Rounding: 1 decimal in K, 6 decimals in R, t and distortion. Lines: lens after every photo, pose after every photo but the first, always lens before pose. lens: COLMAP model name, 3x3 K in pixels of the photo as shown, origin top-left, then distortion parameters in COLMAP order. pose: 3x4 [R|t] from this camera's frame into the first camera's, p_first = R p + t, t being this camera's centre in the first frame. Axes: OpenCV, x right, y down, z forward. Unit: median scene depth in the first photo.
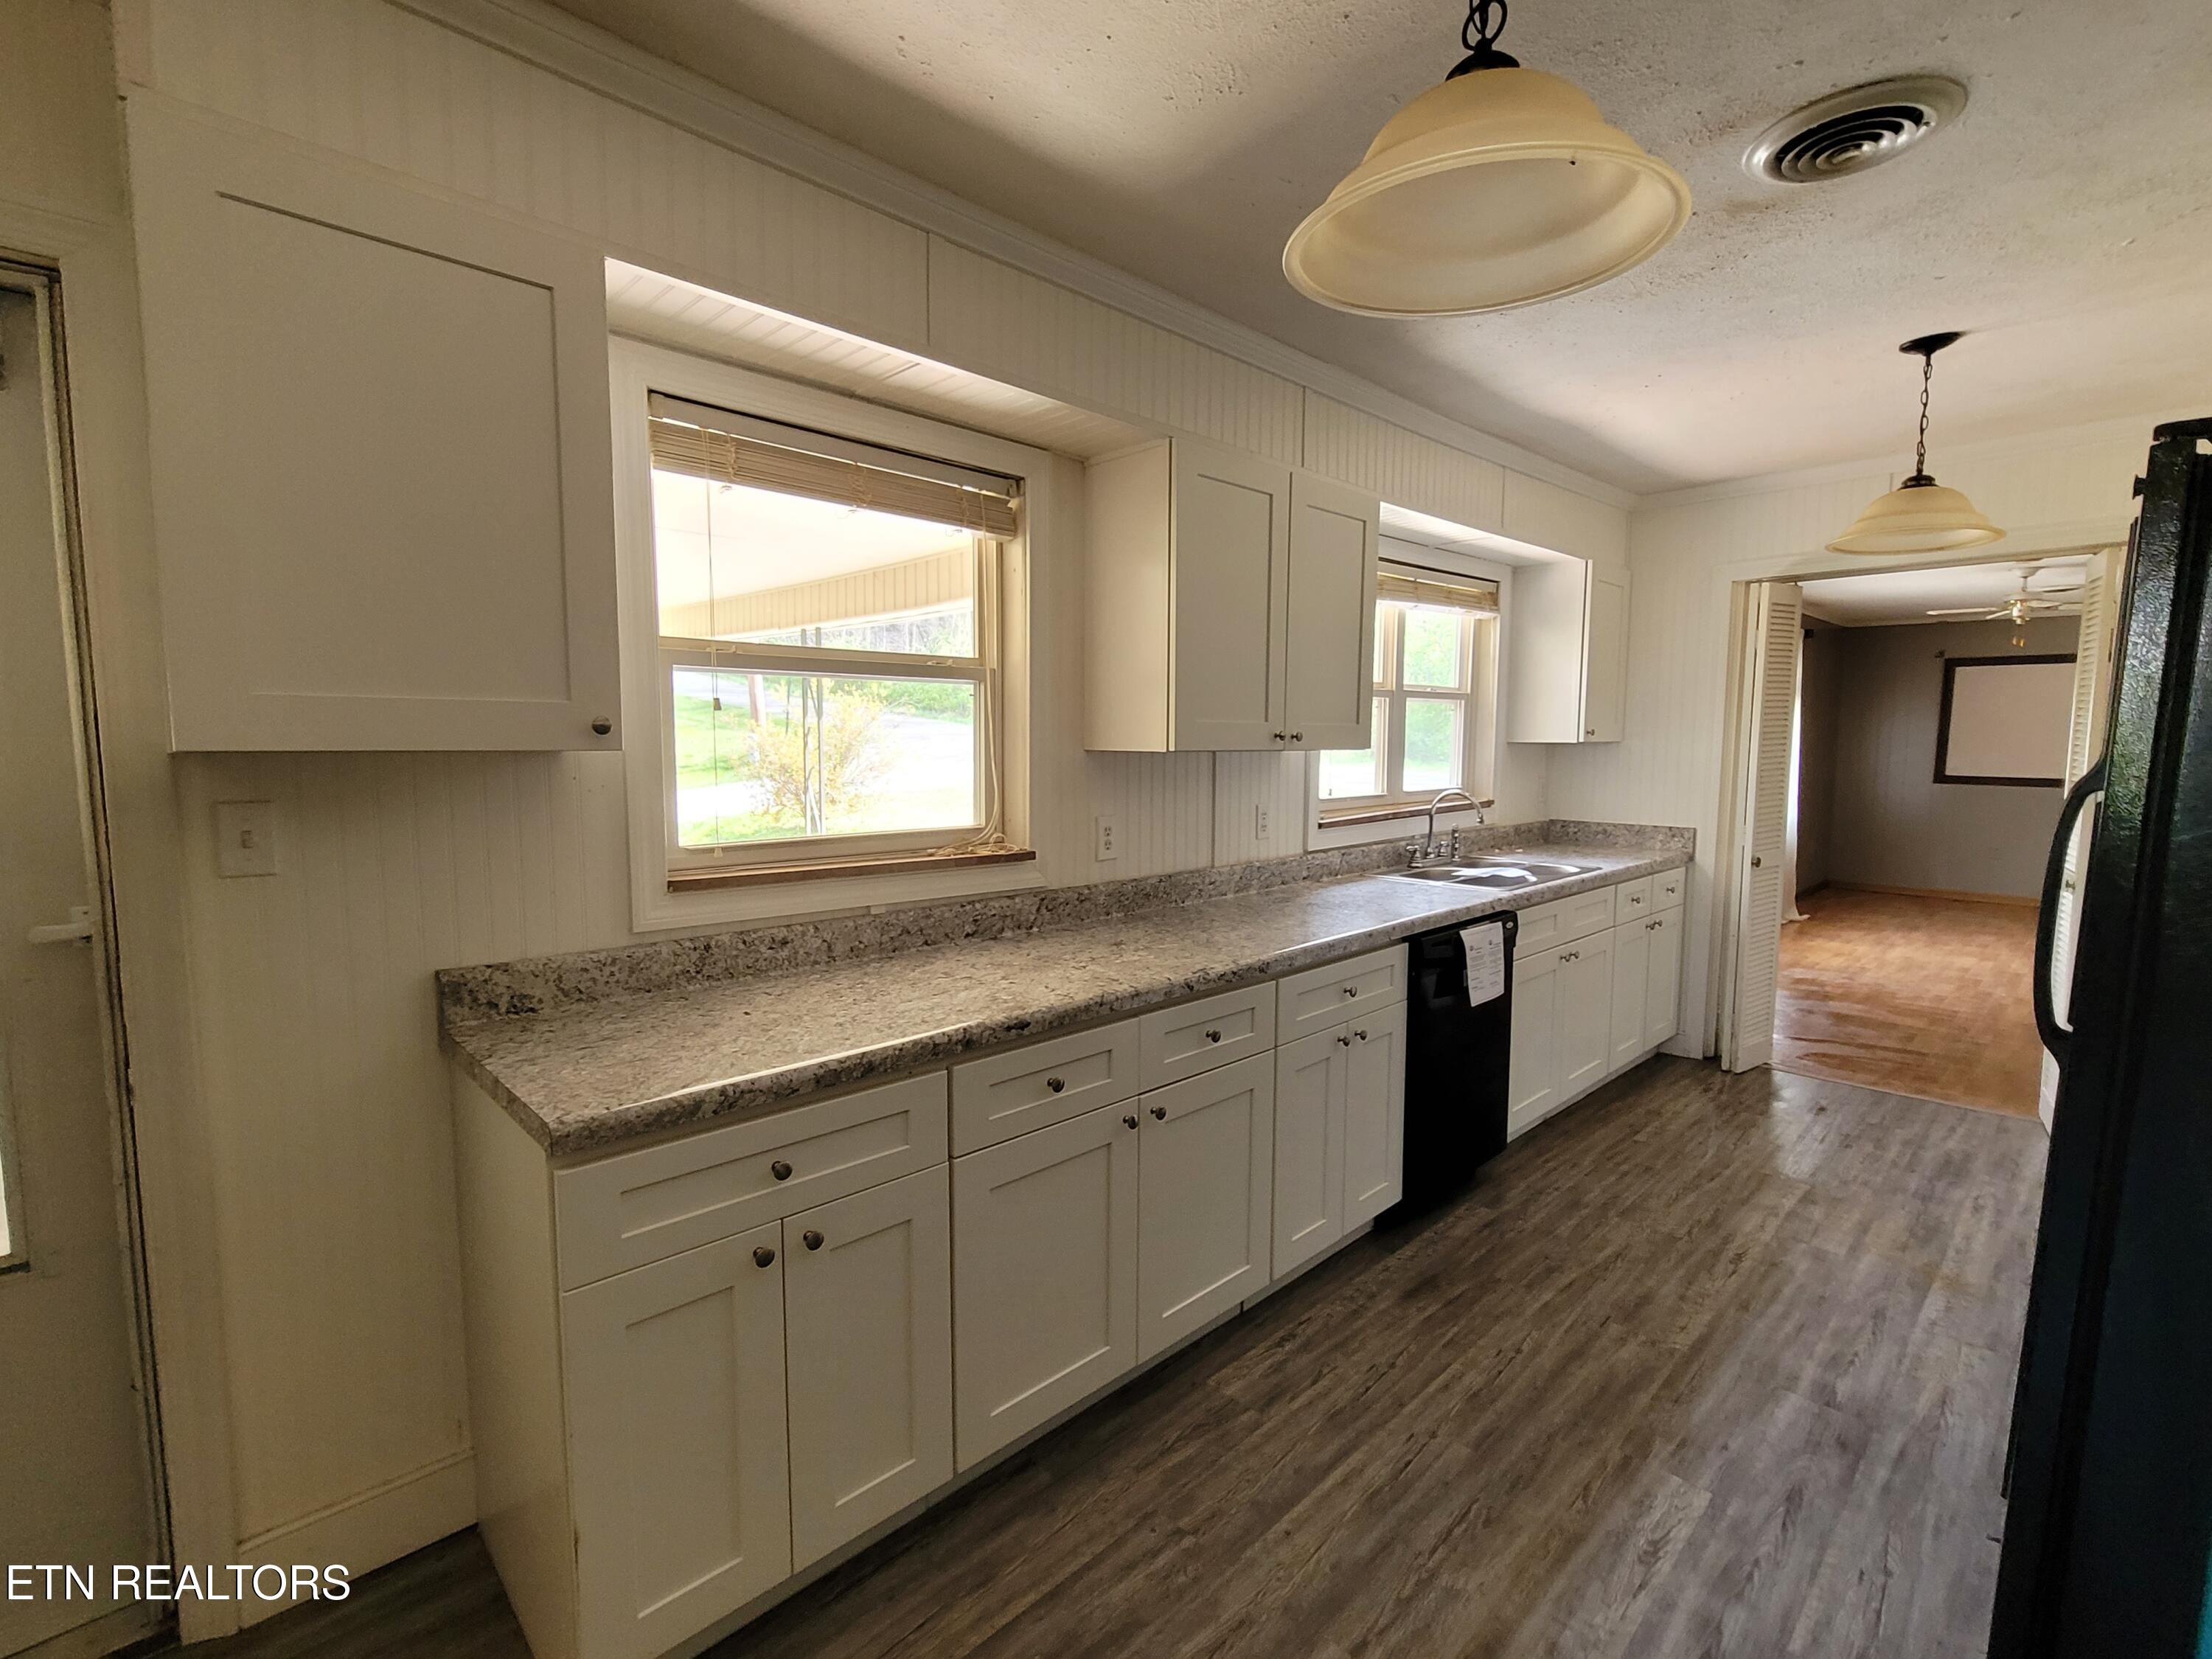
lens RADIAL K [[997.5, 0, 1106.0], [0, 997.5, 829.5], [0, 0, 1]] dist [0.002680, 0.000385]
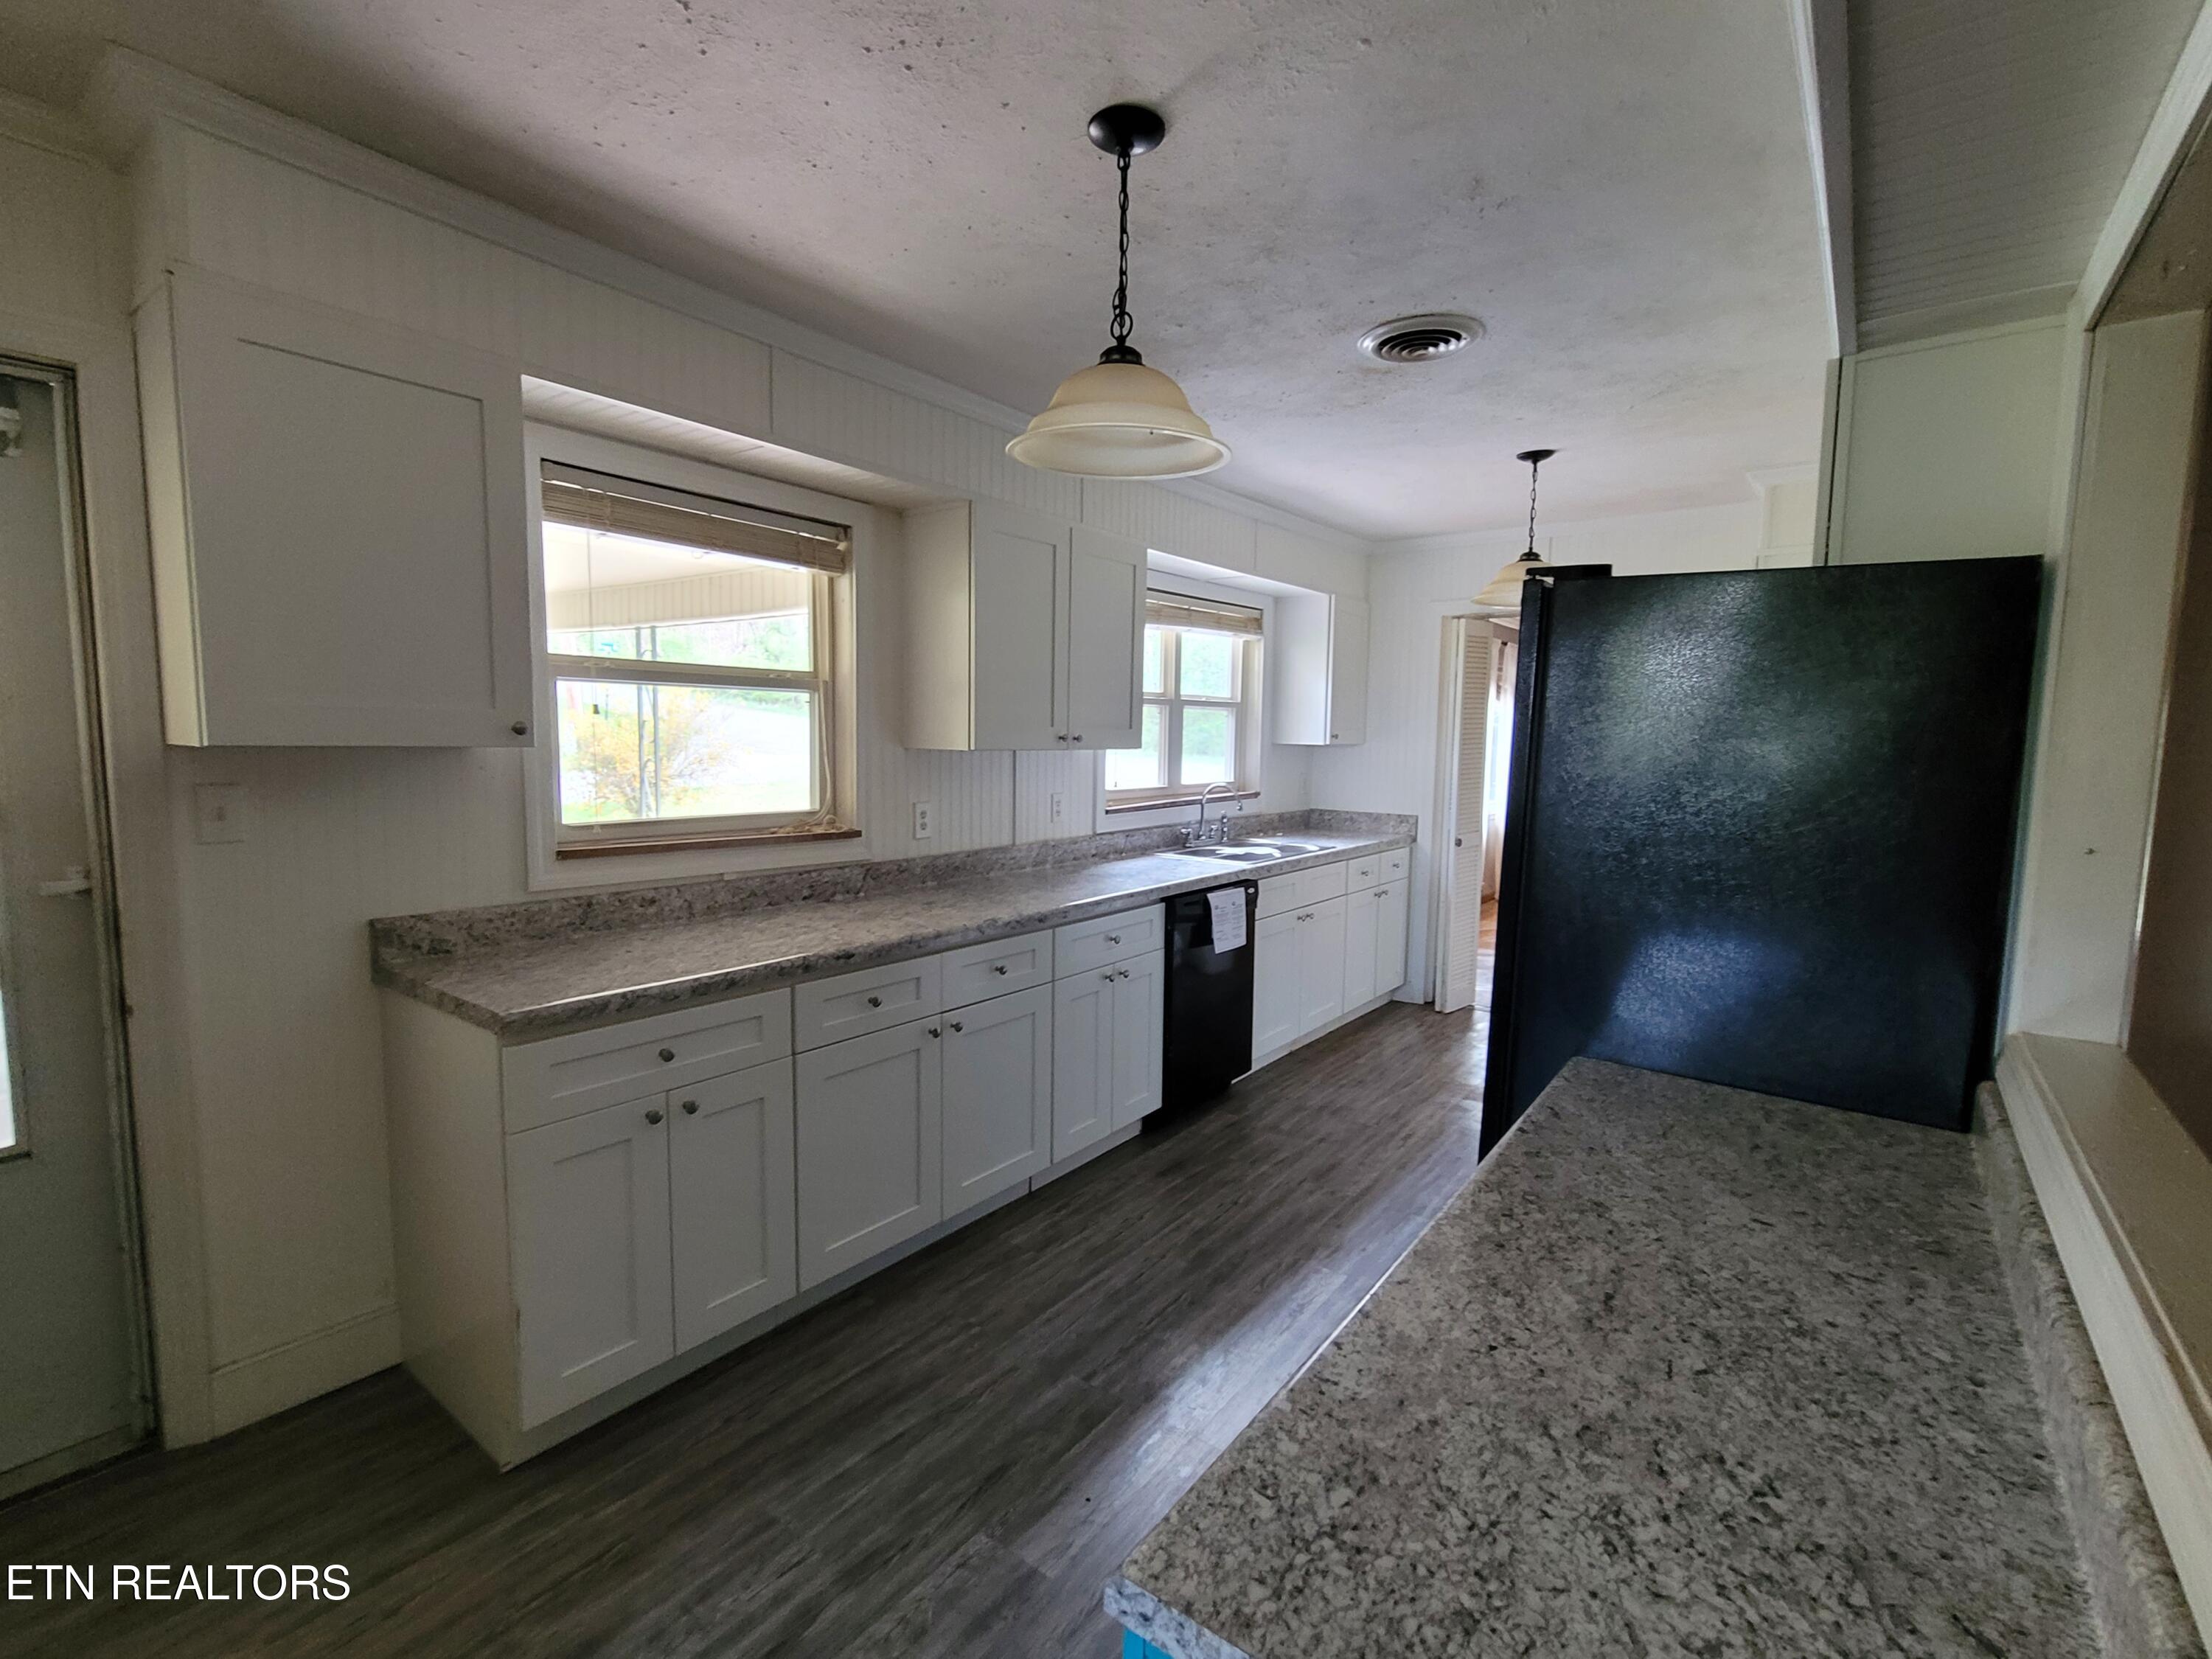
lens RADIAL K [[1009.8, 0, 1113.1], [0, 1009.8, 836.0], [0, 0, 1]] dist [-0.000862, 0.000106]
pose [[0.986919, -0.003256, 0.161183, 0.036753], [0.001505, 0.999939, 0.010986, 0.016875], [-0.161208, -0.010600, 0.986863, -0.297254]]
